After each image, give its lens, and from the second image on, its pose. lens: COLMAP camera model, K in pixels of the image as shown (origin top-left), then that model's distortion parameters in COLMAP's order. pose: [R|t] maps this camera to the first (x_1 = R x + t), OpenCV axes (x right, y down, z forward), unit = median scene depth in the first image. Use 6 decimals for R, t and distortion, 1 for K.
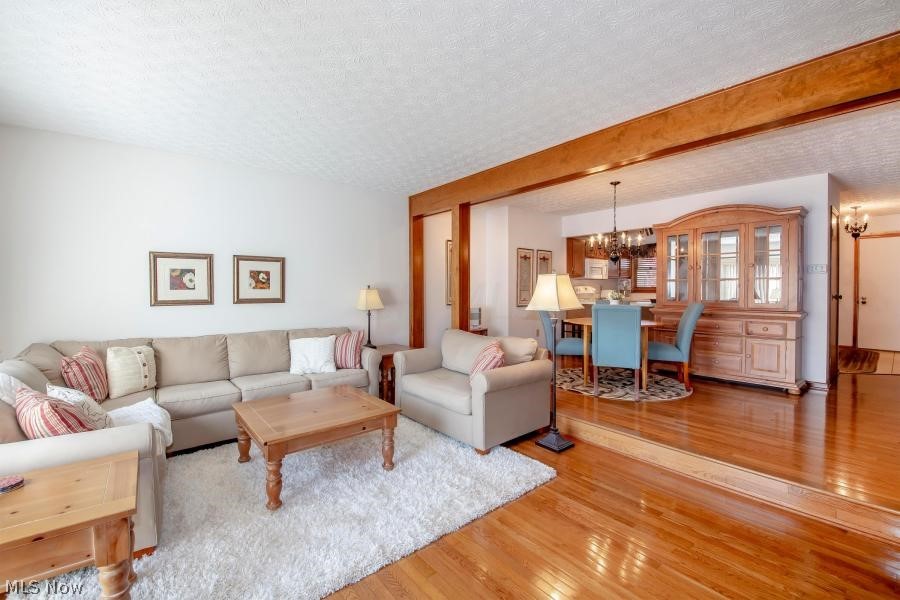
lens RADIAL K [[378.9, 0, 450.0], [0, 378.9, 300.0], [0, 0, 1]] dist [-0.000248, -0.000152]
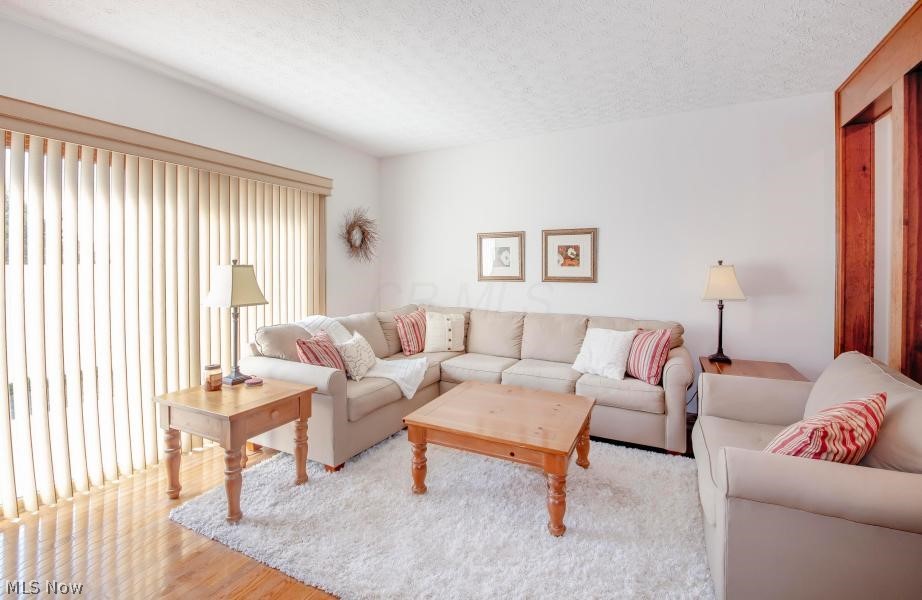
lens RADIAL K [[429.2, 0, 432.7], [0, 429.2, 273.3], [0, 0, 1]] dist [0.001528, -0.000079]
pose [[0.378774, 0.019368, -0.925286, 0.323293], [-0.026481, 0.999598, 0.010083, -0.014834], [0.925110, 0.020684, 0.379135, 0.344964]]
